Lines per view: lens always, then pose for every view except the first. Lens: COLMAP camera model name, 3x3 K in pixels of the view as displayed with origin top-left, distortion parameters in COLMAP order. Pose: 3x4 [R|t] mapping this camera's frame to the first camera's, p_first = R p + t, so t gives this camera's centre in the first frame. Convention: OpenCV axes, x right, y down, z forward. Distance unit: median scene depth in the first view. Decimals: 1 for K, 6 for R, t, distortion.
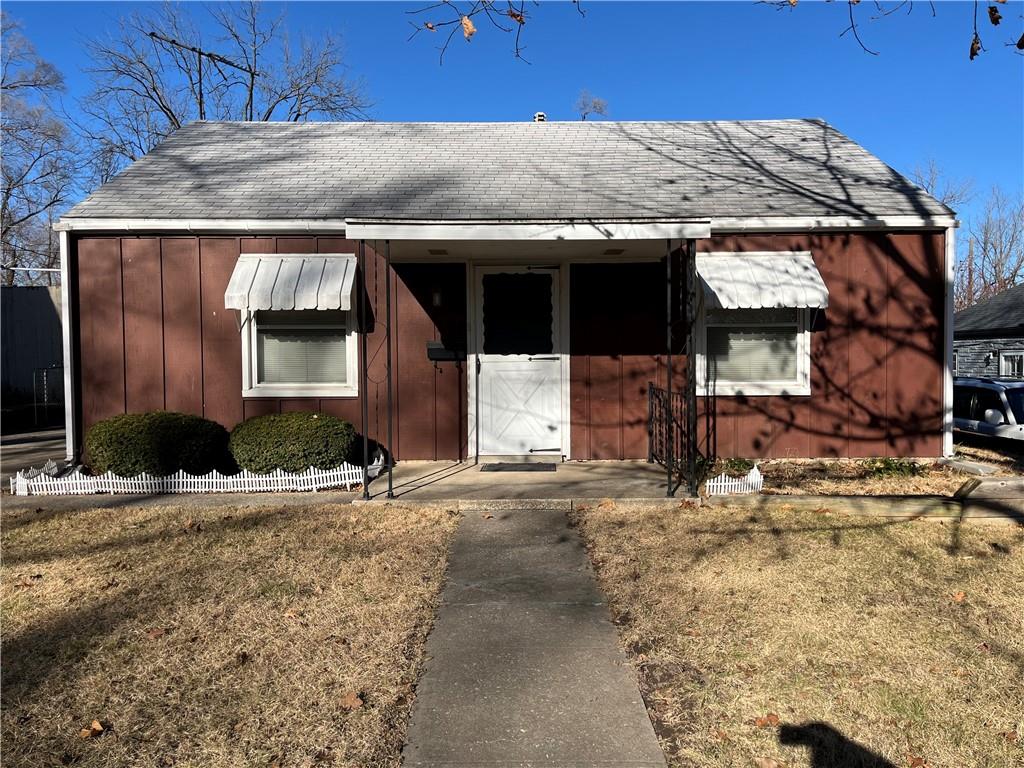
lens RADIAL K [[769.9, 0, 515.4], [0, 769.9, 383.5], [0, 0, 1]] dist [0.036905, -0.019791]
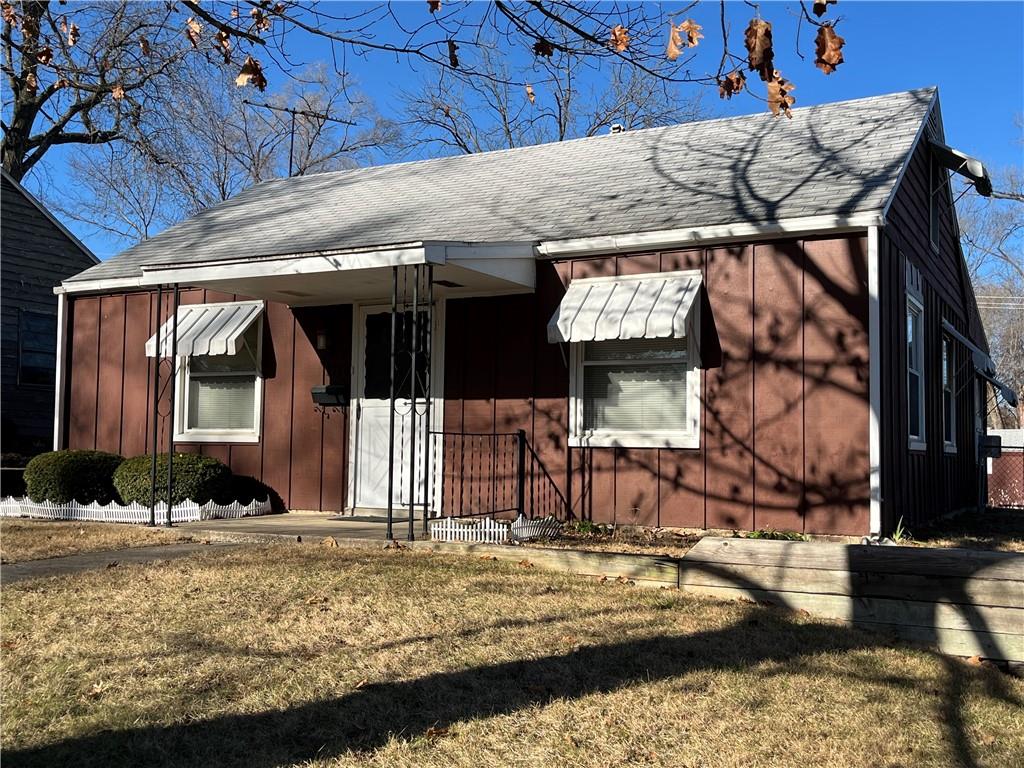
lens RADIAL K [[1071.4, 0, 511.2], [0, 1071.4, 386.5], [0, 0, 1]] dist [0.056918, 0.000000]
pose [[0.877738, -0.012182, -0.478987, 0.740939], [-0.034864, 0.995403, -0.089205, 0.057542], [0.477872, 0.094998, 0.873278, -0.059123]]
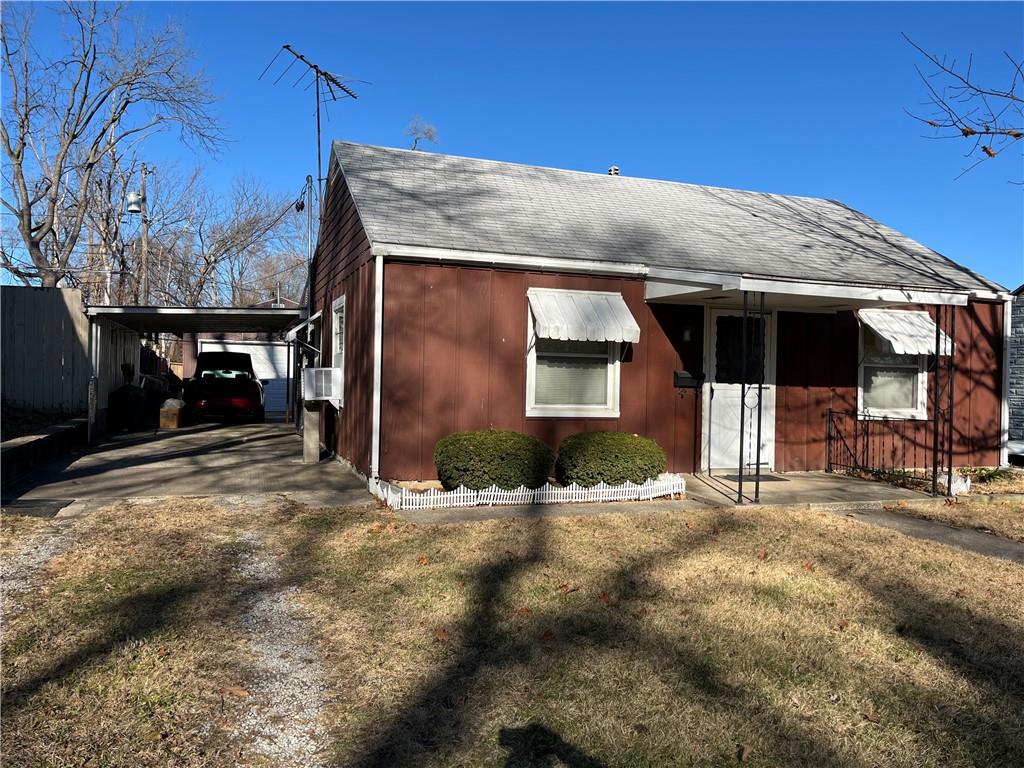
lens RADIAL K [[769.9, 0, 517.4], [0, 769.9, 383.0], [0, 0, 1]] dist [0.036905, -0.019791]
pose [[0.945587, 0.024011, 0.324481, -0.716196], [-0.016043, 0.999501, -0.027208, -0.000780], [-0.324973, 0.020522, 0.945501, -0.029403]]
